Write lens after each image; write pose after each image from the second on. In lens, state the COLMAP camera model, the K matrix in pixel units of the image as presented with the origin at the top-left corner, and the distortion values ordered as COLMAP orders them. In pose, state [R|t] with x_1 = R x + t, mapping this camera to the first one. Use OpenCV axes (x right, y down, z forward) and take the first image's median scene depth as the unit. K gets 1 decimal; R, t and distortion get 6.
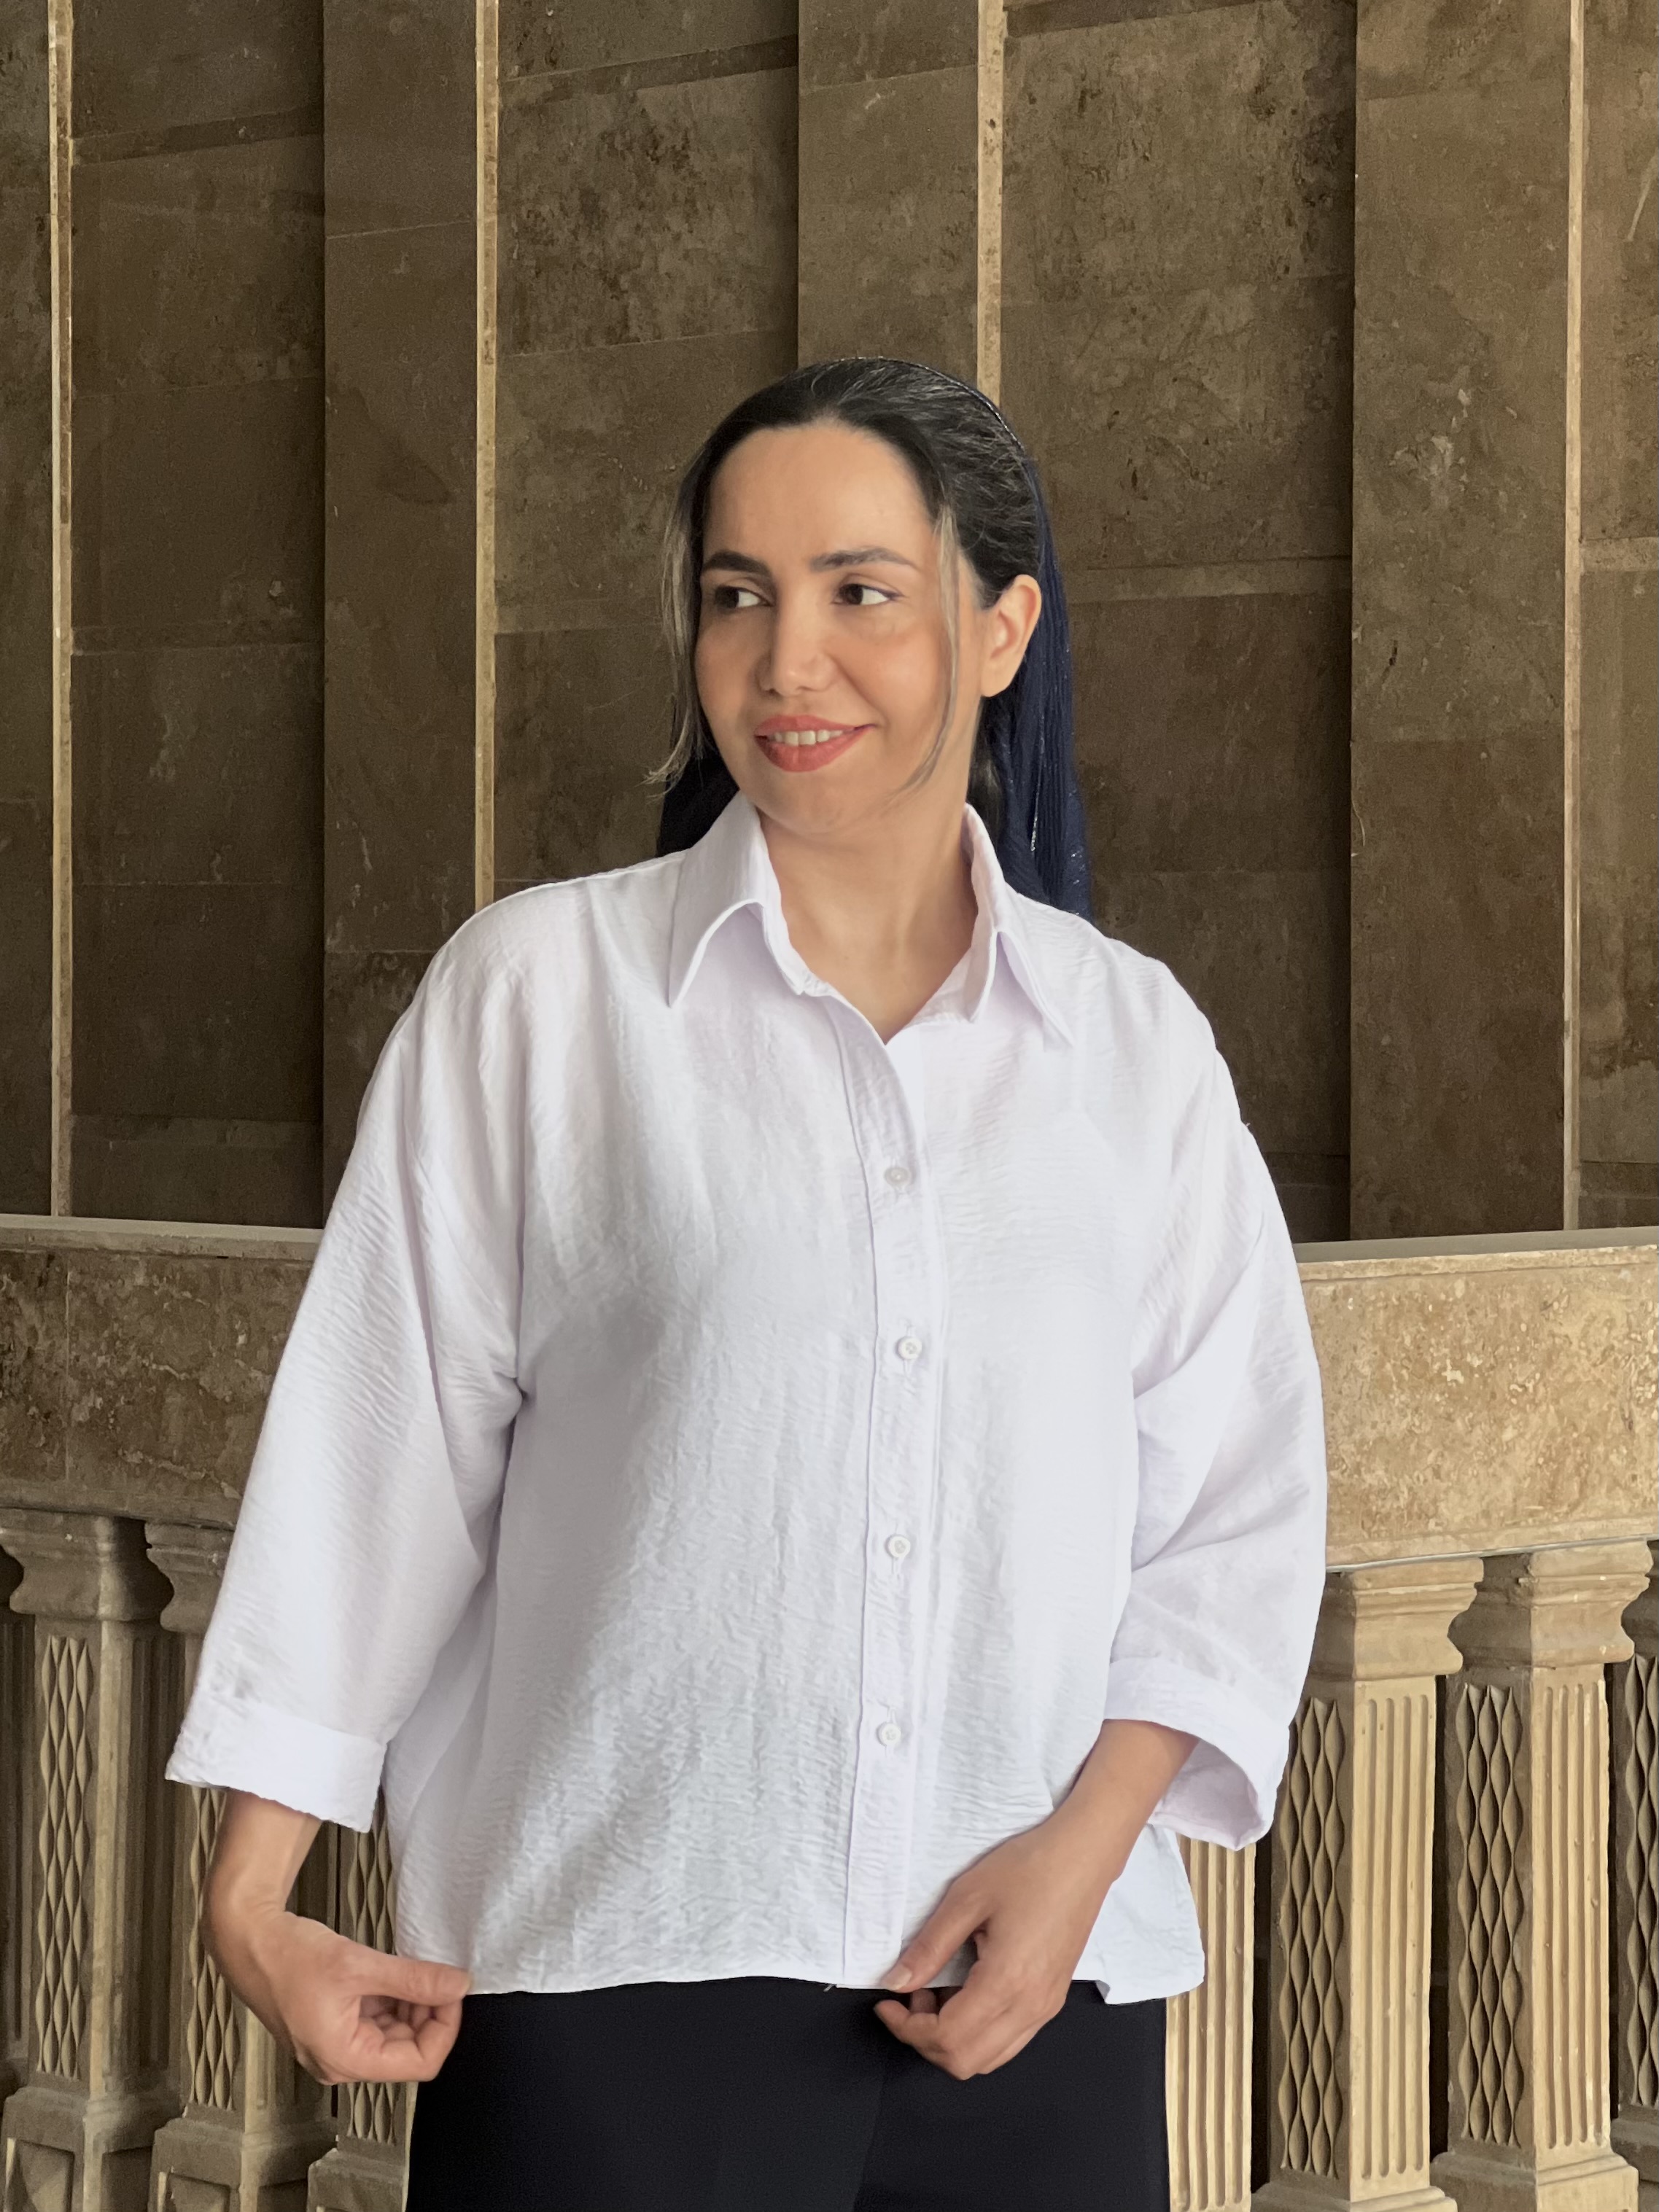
lens RADIAL K [[6663.7, 0, 1020.7], [0, 6663.7, 1070.2], [0, 0, 1]] dist [-0.360337, 10.911613]
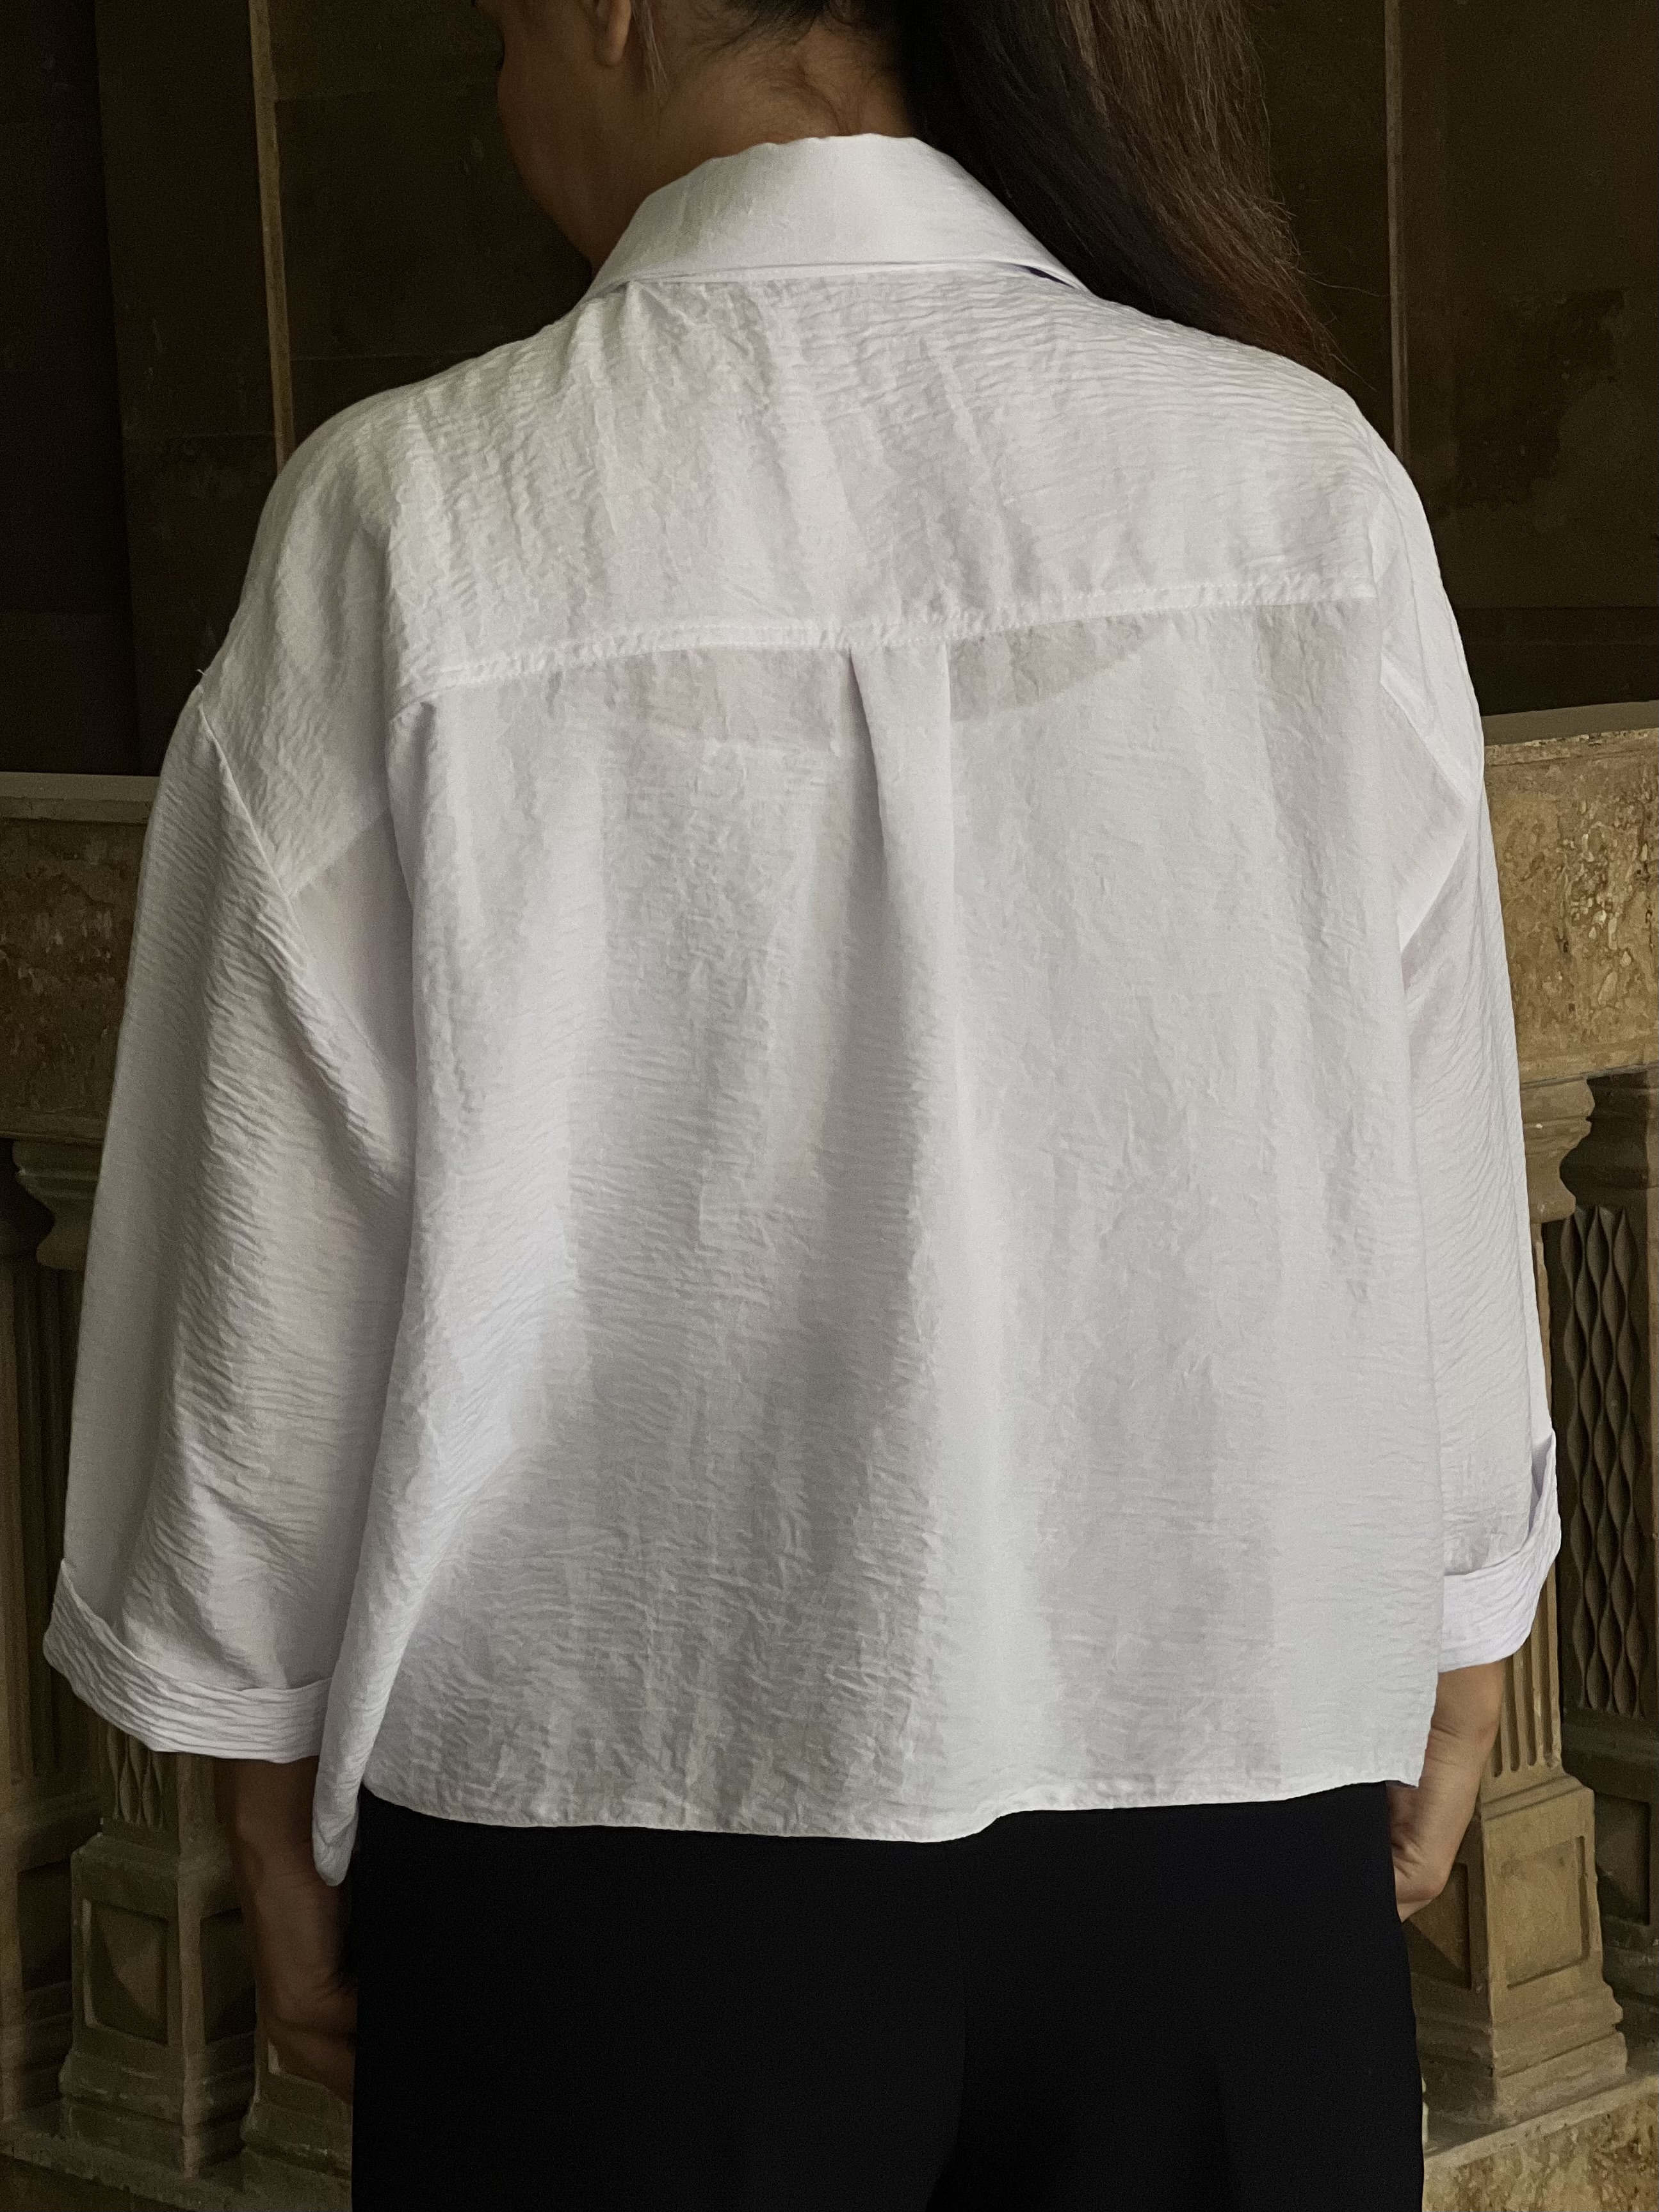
lens RADIAL K [[5799.3, 0, 946.7], [0, 5799.3, 1146.2], [0, 0, 1]] dist [0.006880, 3.748079]
pose [[0.999004, -0.041854, 0.015450, -0.000601], [0.039926, 0.993233, 0.109063, -0.005817], [-0.019910, -0.108338, 0.993915, 0.254326]]
